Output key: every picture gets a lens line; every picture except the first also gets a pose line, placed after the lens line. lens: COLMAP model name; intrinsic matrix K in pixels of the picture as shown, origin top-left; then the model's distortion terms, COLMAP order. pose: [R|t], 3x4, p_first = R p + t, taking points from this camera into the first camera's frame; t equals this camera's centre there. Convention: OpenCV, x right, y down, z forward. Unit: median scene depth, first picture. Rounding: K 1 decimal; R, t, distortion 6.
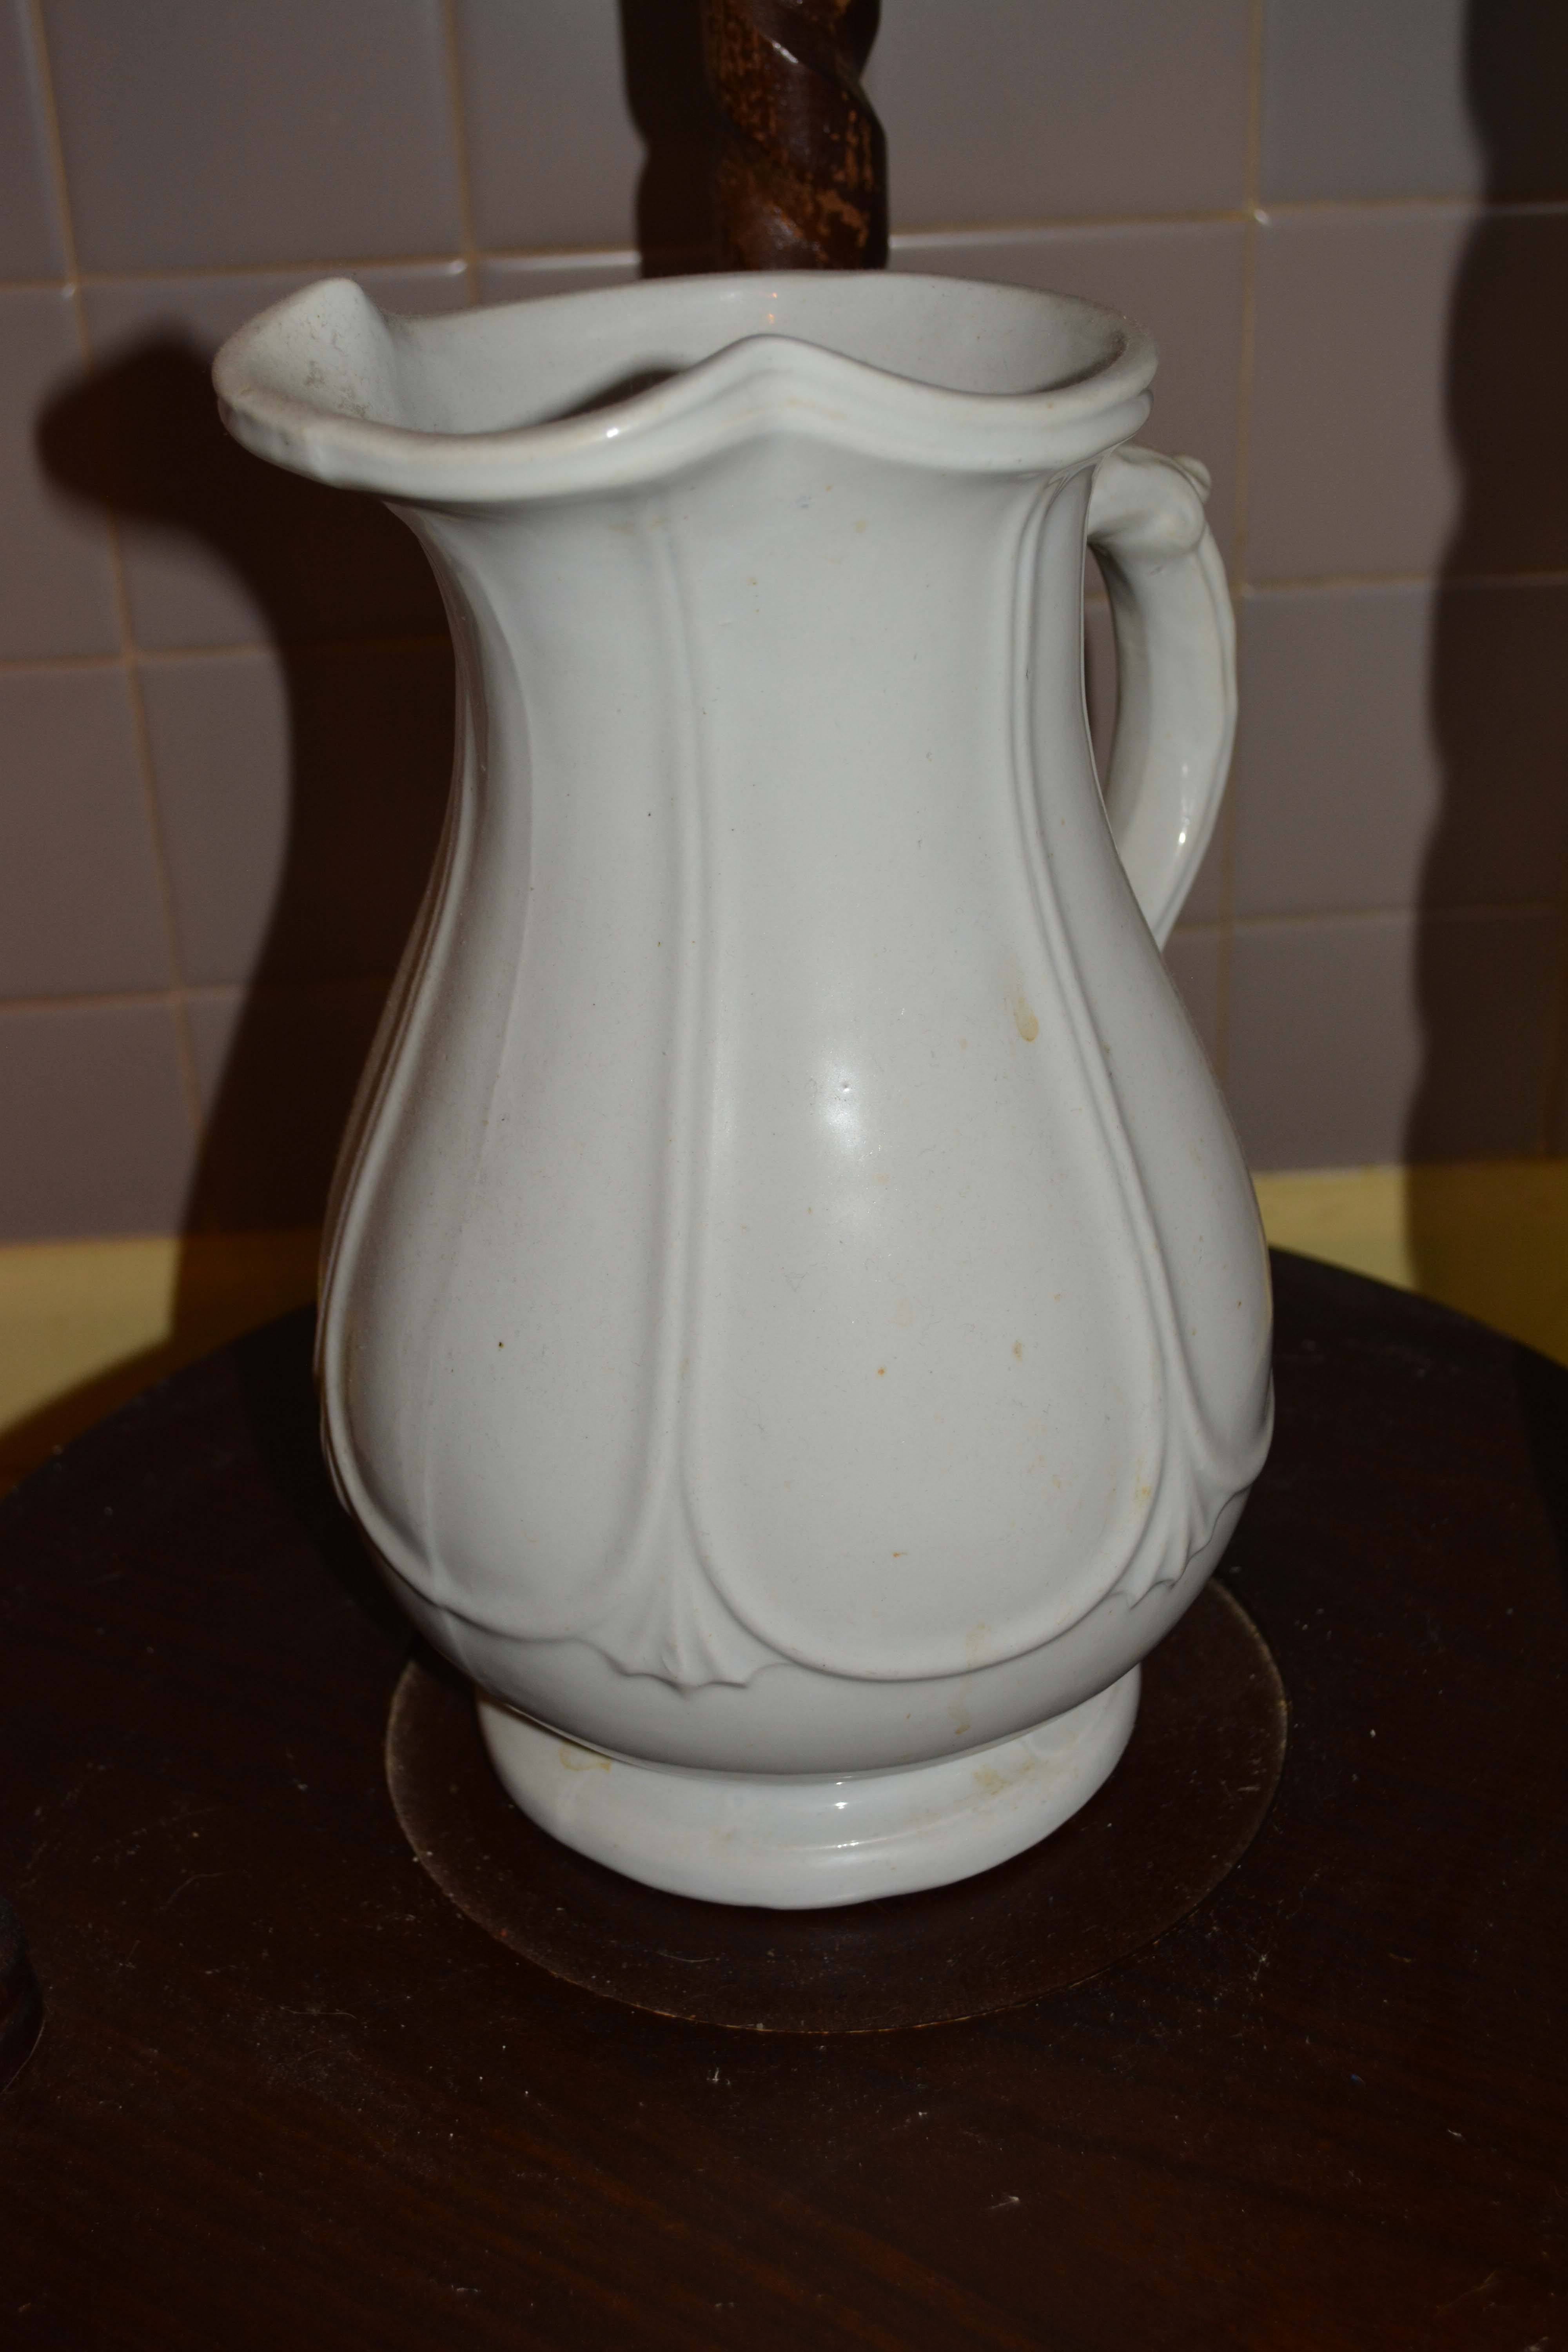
lens RADIAL K [[2968.9, 0, 777.8], [0, 2968.9, 1166.5], [0, 0, 1]] dist [-0.017990, -0.037073]
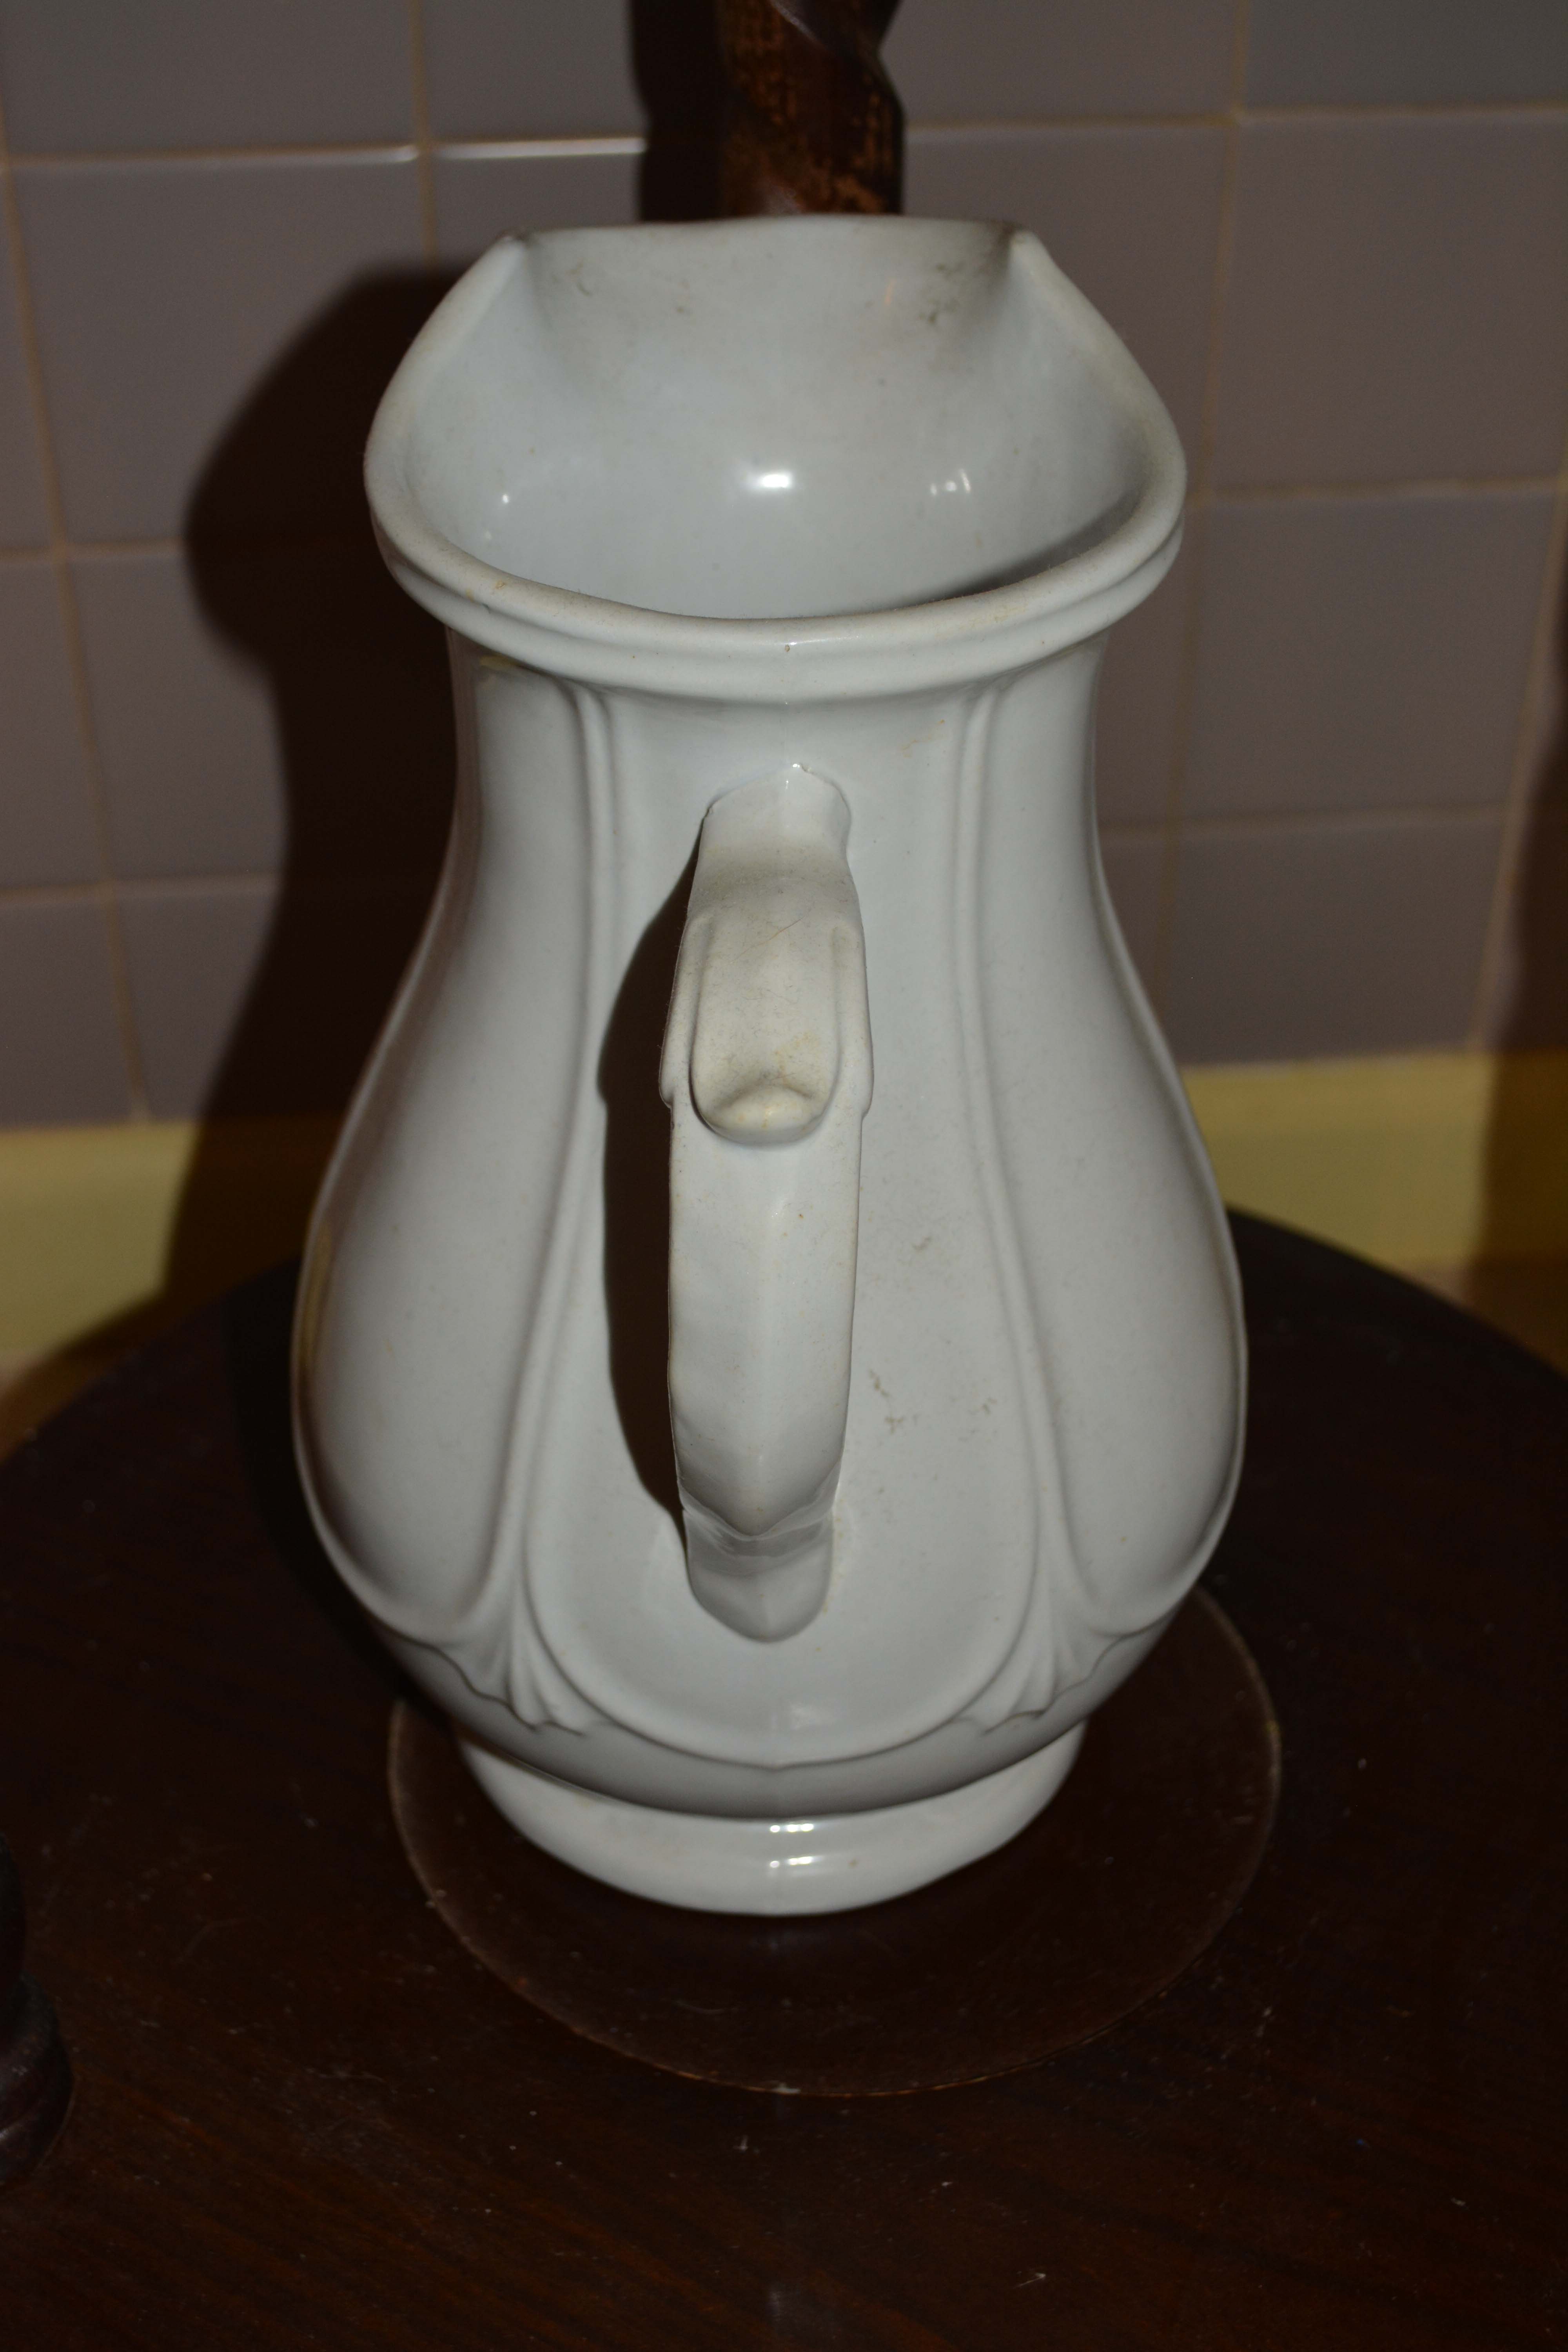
lens RADIAL K [[2968.9, 0, 777.8], [0, 2968.9, 1166.5], [0, 0, 1]] dist [-0.017990, -0.037073]
pose [[0.998163, 0.006772, 0.060214, -0.064607], [-0.013521, 0.993571, 0.112400, -0.127579], [-0.059065, -0.113007, 0.991837, 0.019035]]
